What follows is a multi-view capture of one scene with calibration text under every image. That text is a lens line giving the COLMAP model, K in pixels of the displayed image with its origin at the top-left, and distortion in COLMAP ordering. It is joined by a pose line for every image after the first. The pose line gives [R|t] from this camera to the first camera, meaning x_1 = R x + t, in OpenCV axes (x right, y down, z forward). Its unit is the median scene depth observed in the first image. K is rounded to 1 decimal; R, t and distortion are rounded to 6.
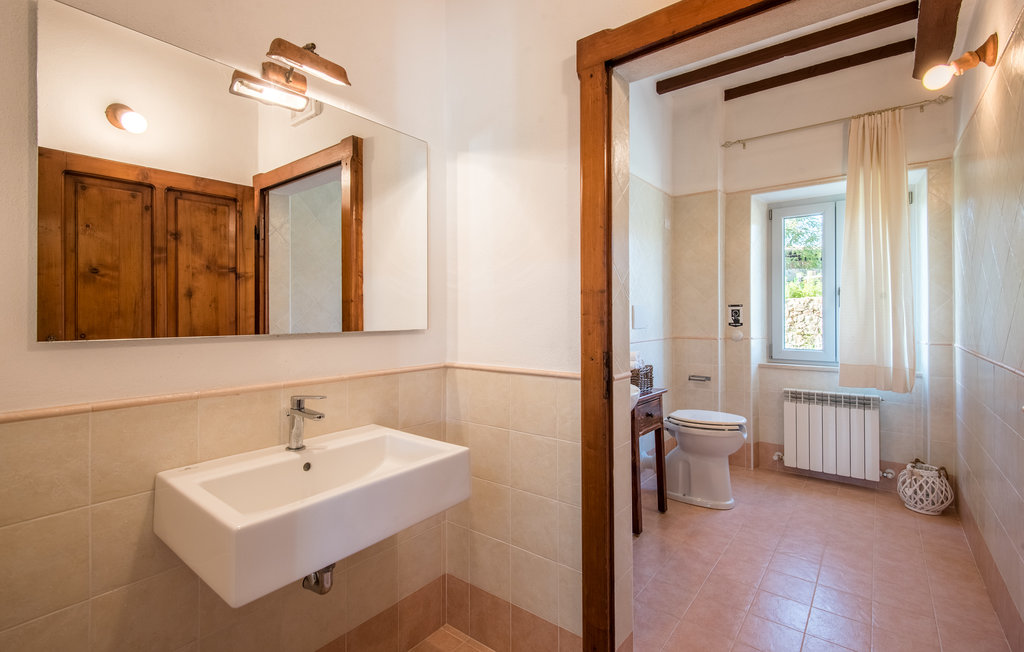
lens RADIAL K [[469.3, 0, 514.5], [0, 469.3, 310.7], [0, 0, 1]] dist [-0.018078, -0.000933]
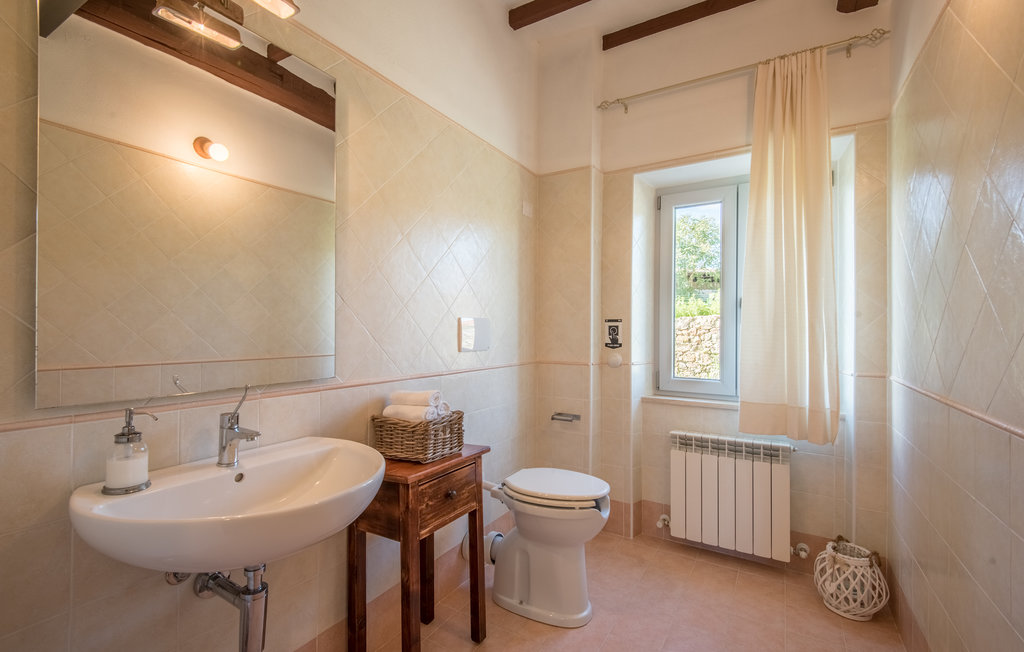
lens RADIAL K [[455.0, 0, 512.0], [0, 455.0, 326.0], [0, 0, 1]] dist [0.000653, -0.010739]
pose [[0.991189, 0.010057, 0.132075, 0.249168], [-0.009800, 0.999949, -0.002596, 0.001752], [-0.132094, 0.001278, 0.991236, 0.339670]]
